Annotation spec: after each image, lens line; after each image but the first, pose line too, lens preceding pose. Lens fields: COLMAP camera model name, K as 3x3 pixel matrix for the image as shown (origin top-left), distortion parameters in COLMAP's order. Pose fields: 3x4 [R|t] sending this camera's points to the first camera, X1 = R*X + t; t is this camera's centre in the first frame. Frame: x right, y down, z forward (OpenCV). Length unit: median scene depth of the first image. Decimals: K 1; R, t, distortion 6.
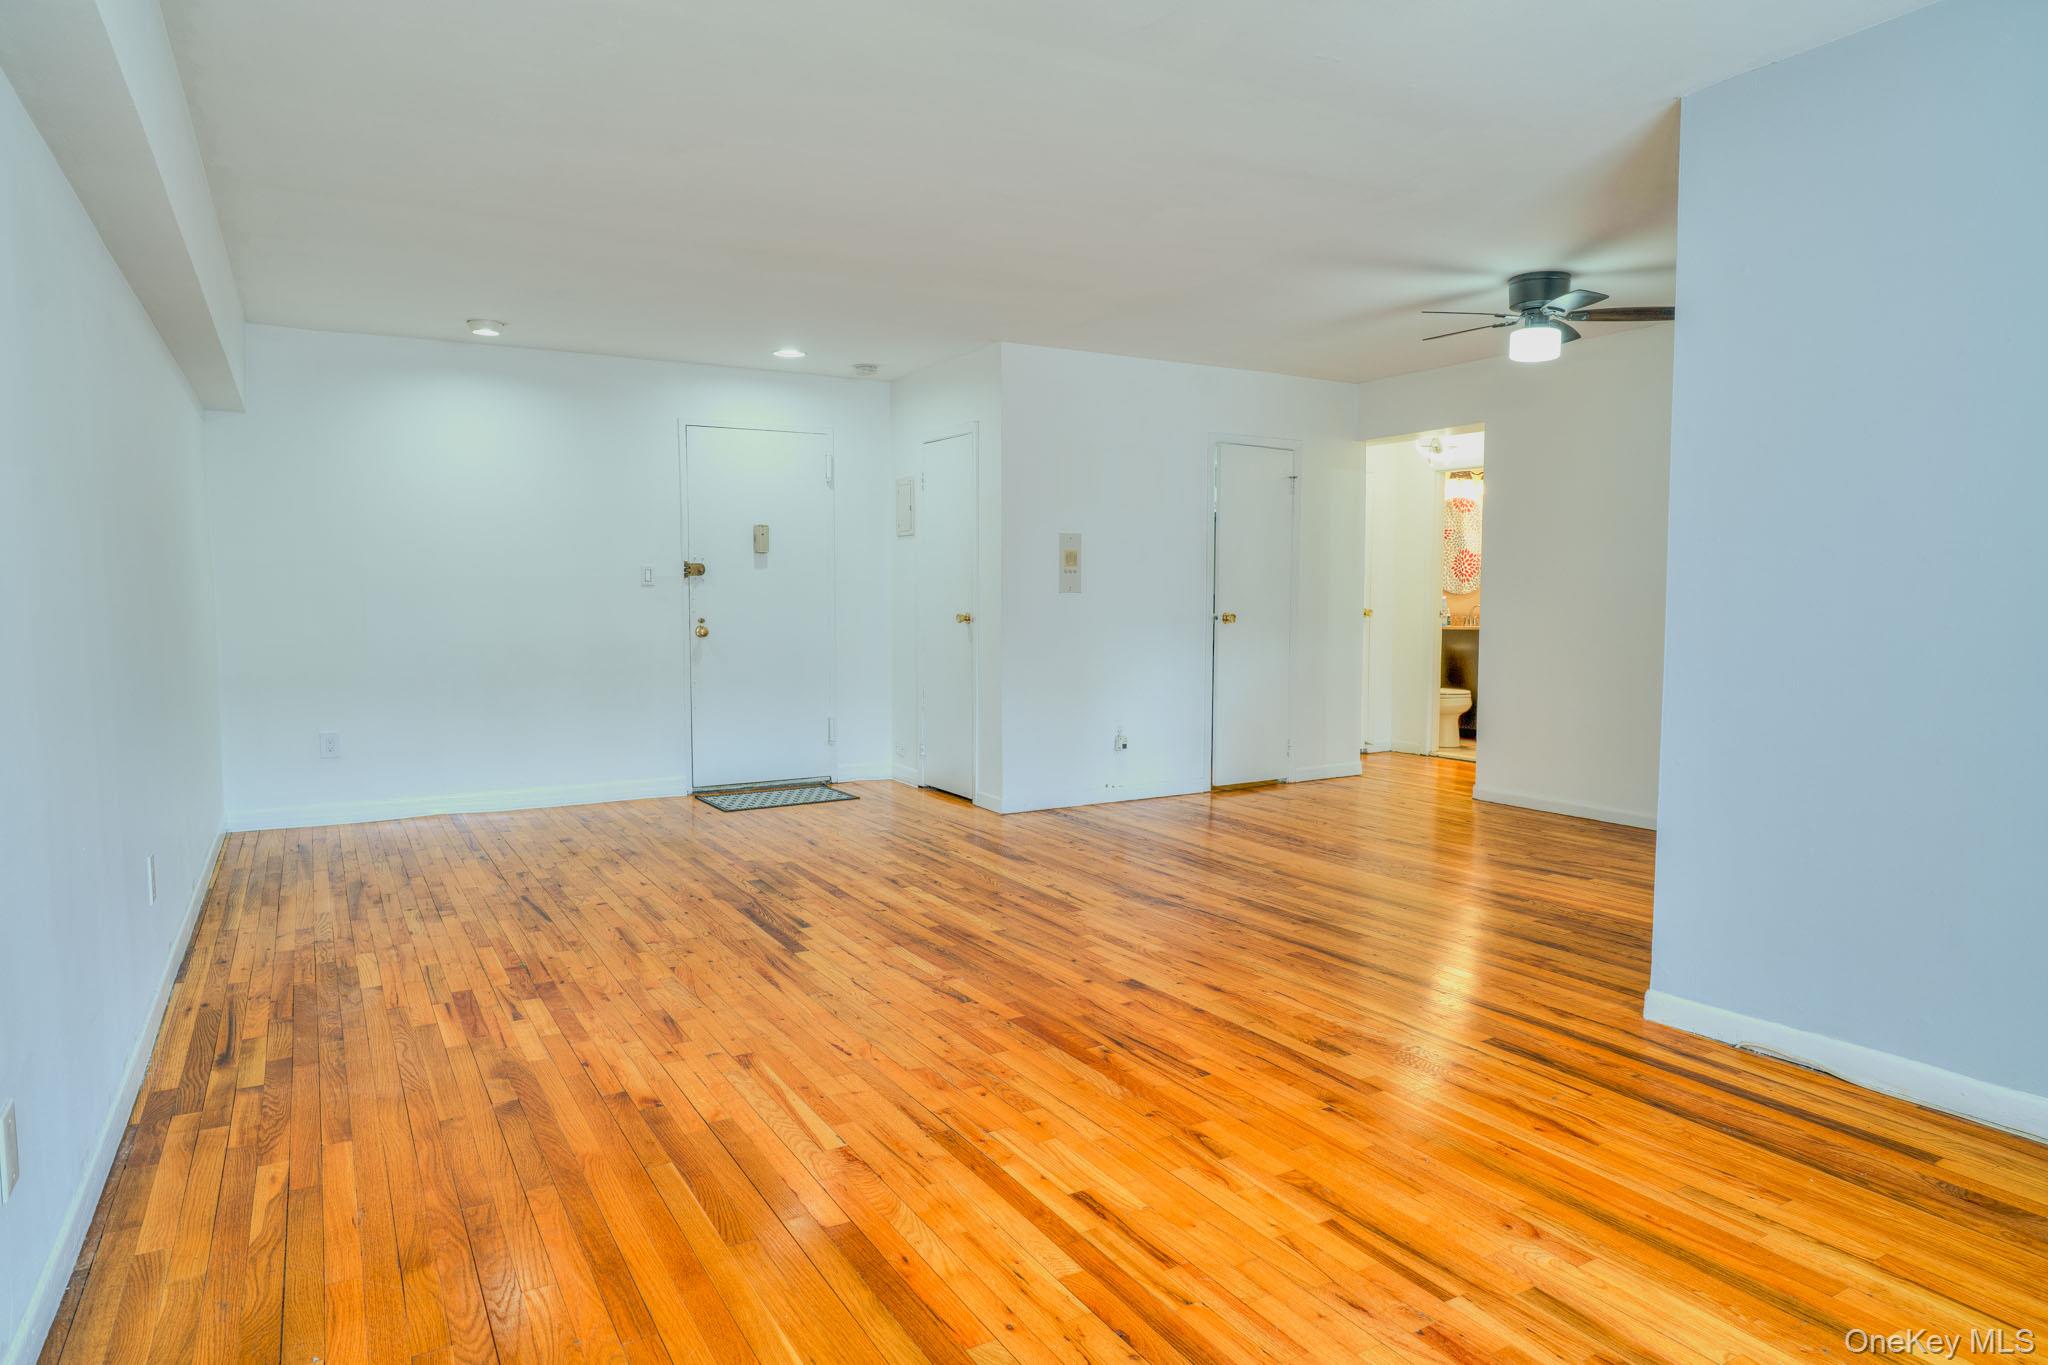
lens RADIAL K [[1208.7, 0, 1007.7], [0, 1208.7, 676.2], [0, 0, 1]] dist [-0.052101, 0.045214]
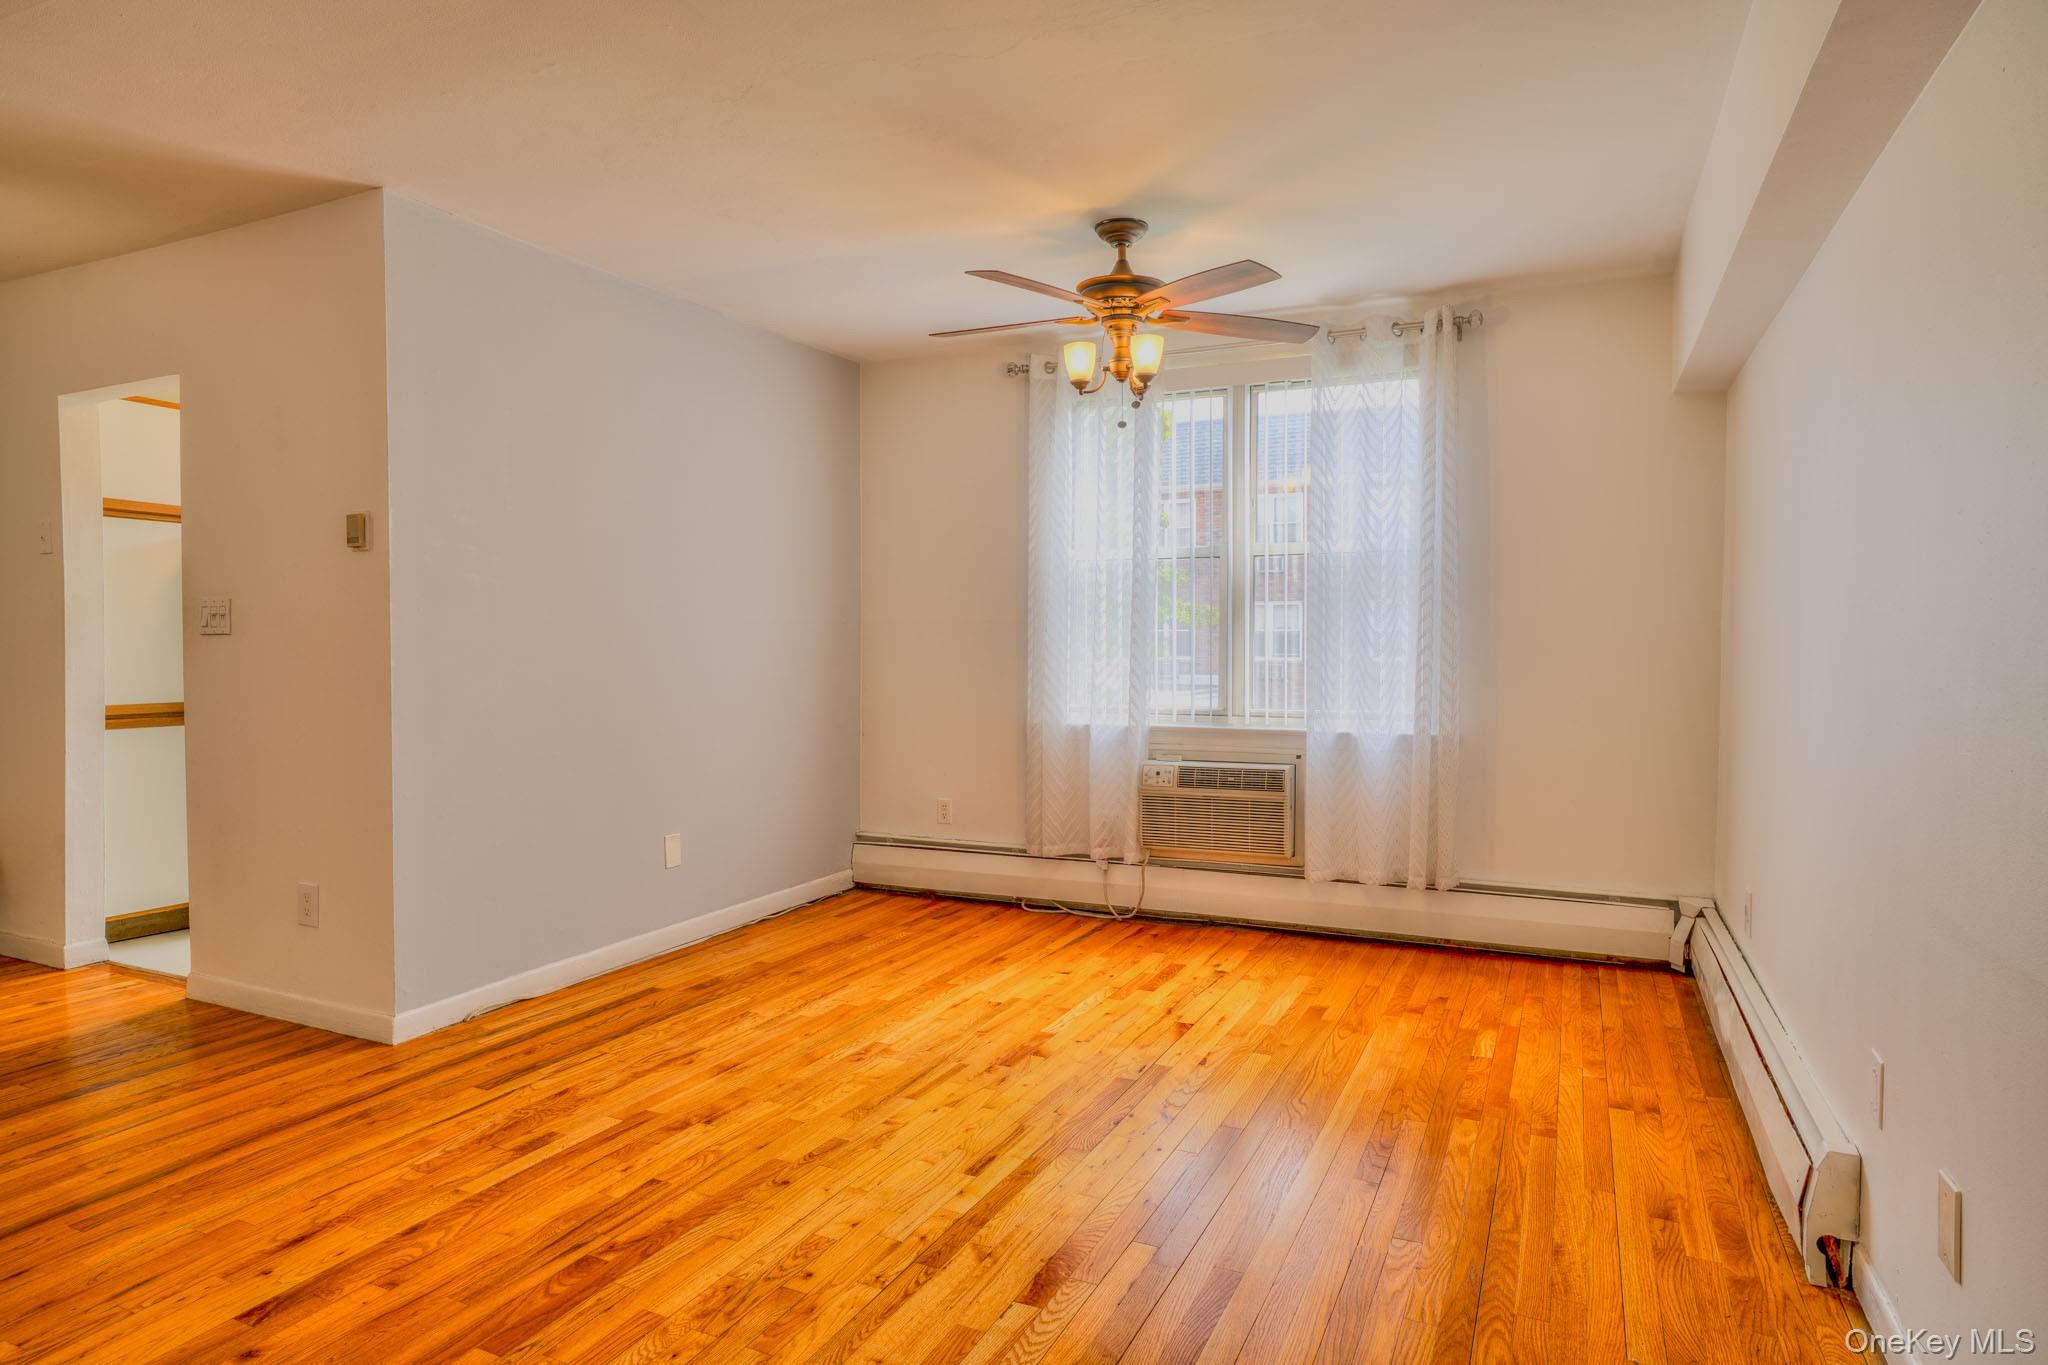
lens RADIAL K [[1176.6, 0, 1007.5], [0, 1176.6, 679.3], [0, 0, 1]] dist [-0.053148, 0.047234]
pose [[-0.556475, -0.024159, 0.830513, -0.532177], [0.053067, 0.996503, 0.064544, -0.063092], [-0.829168, 0.079990, -0.553247, 0.950328]]
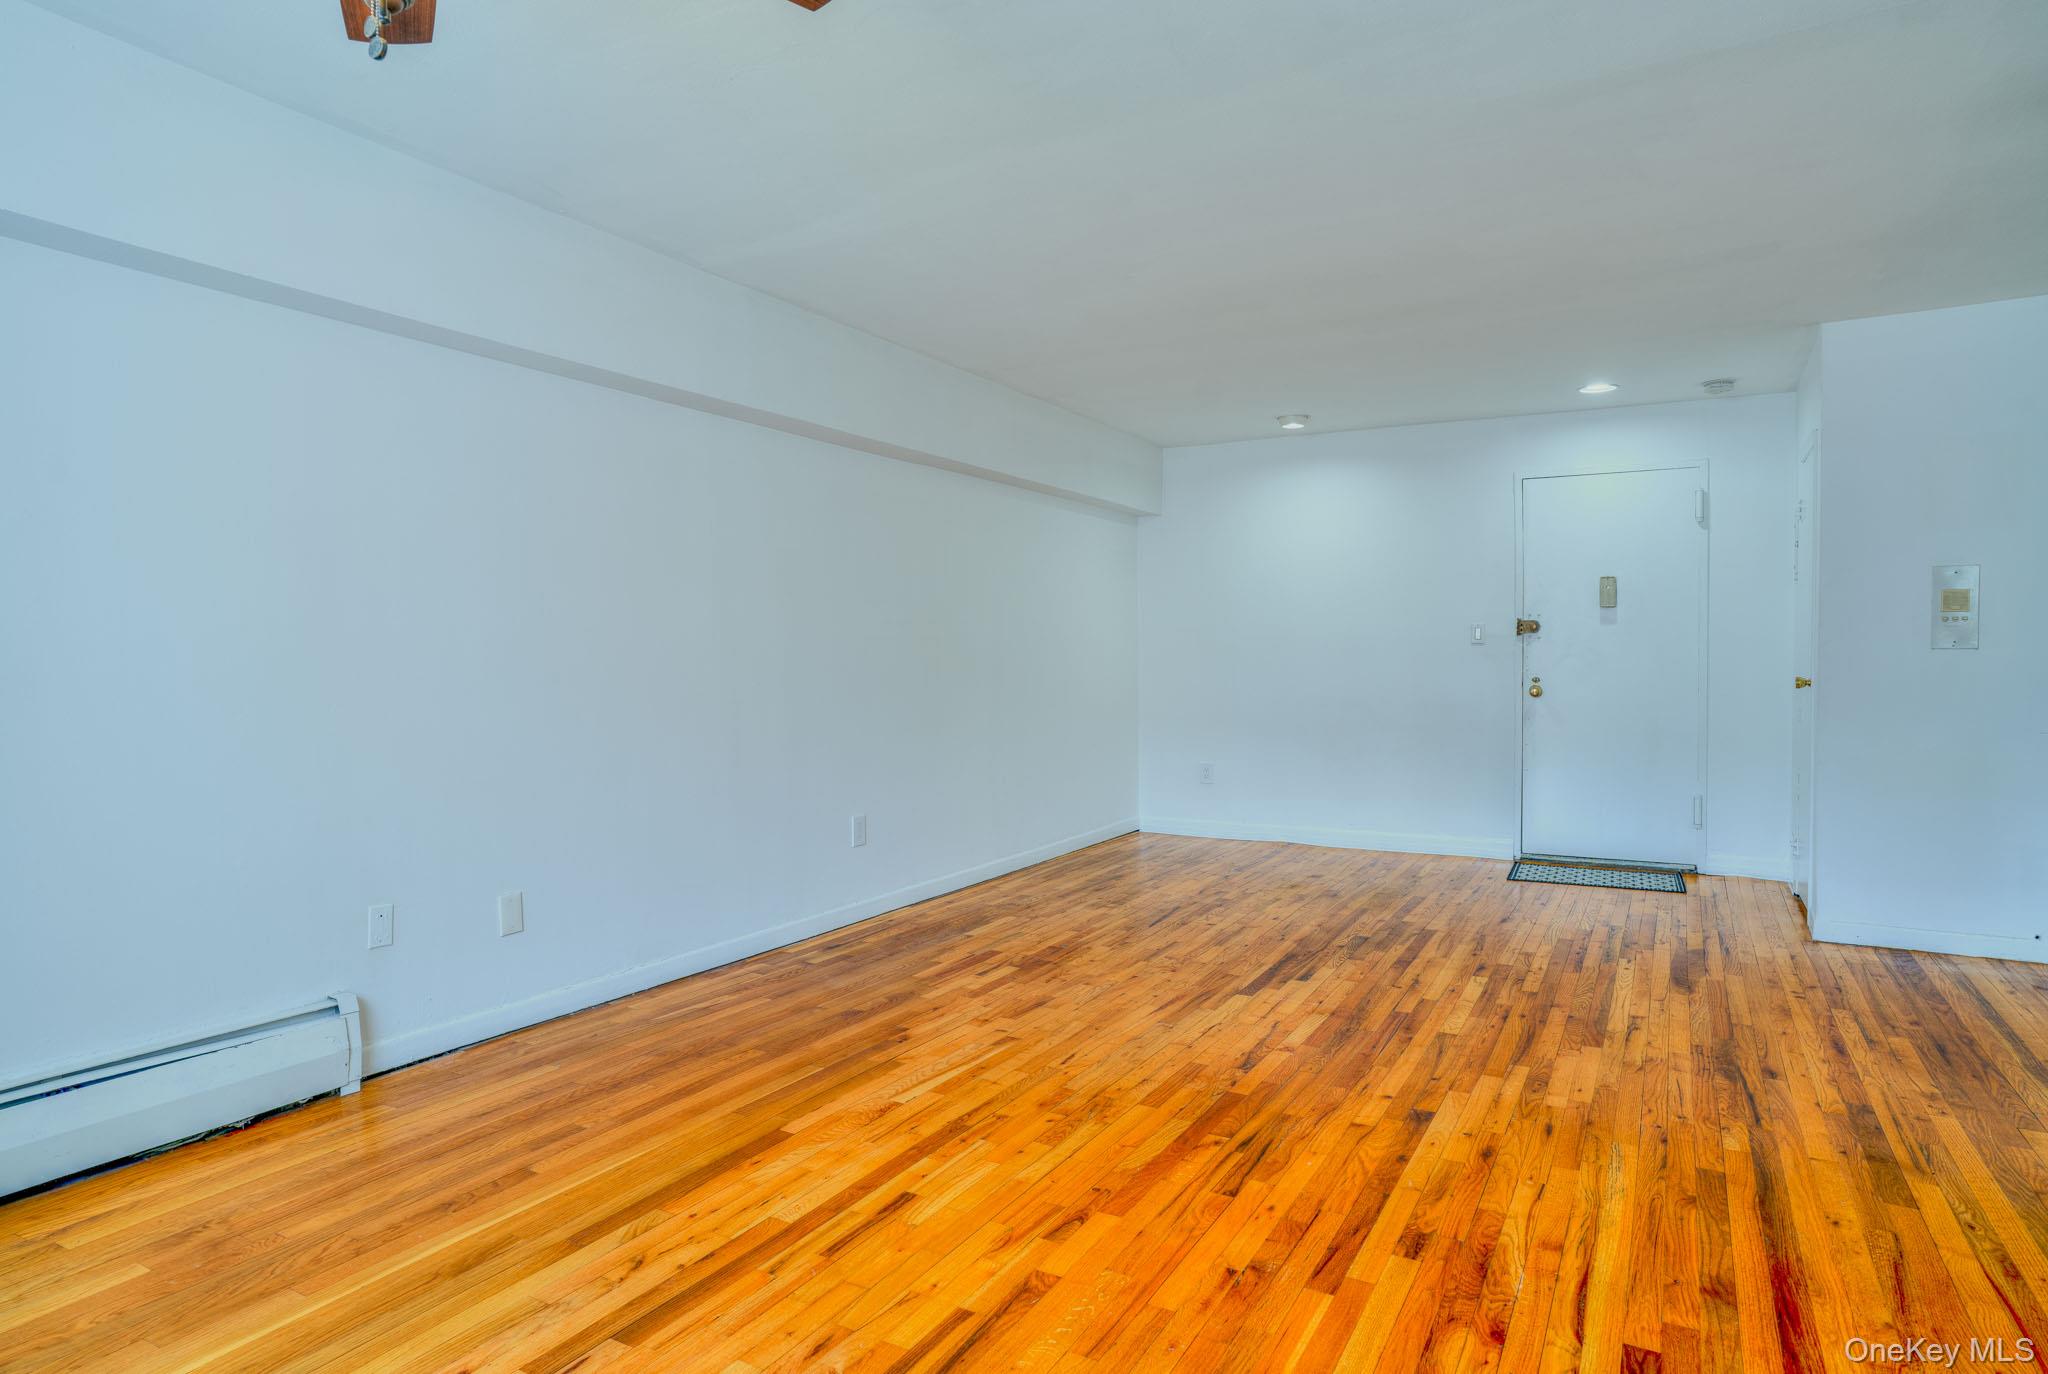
lens RADIAL K [[1181.8, 0, 1005.8], [0, 1181.8, 682.3], [0, 0, 1]] dist [-0.051165, 0.044883]
pose [[0.497377, 0.017798, -0.867352, 0.633450], [-0.055815, 0.998375, -0.011520, -0.018667], [0.865737, 0.054141, 0.497562, 0.317261]]
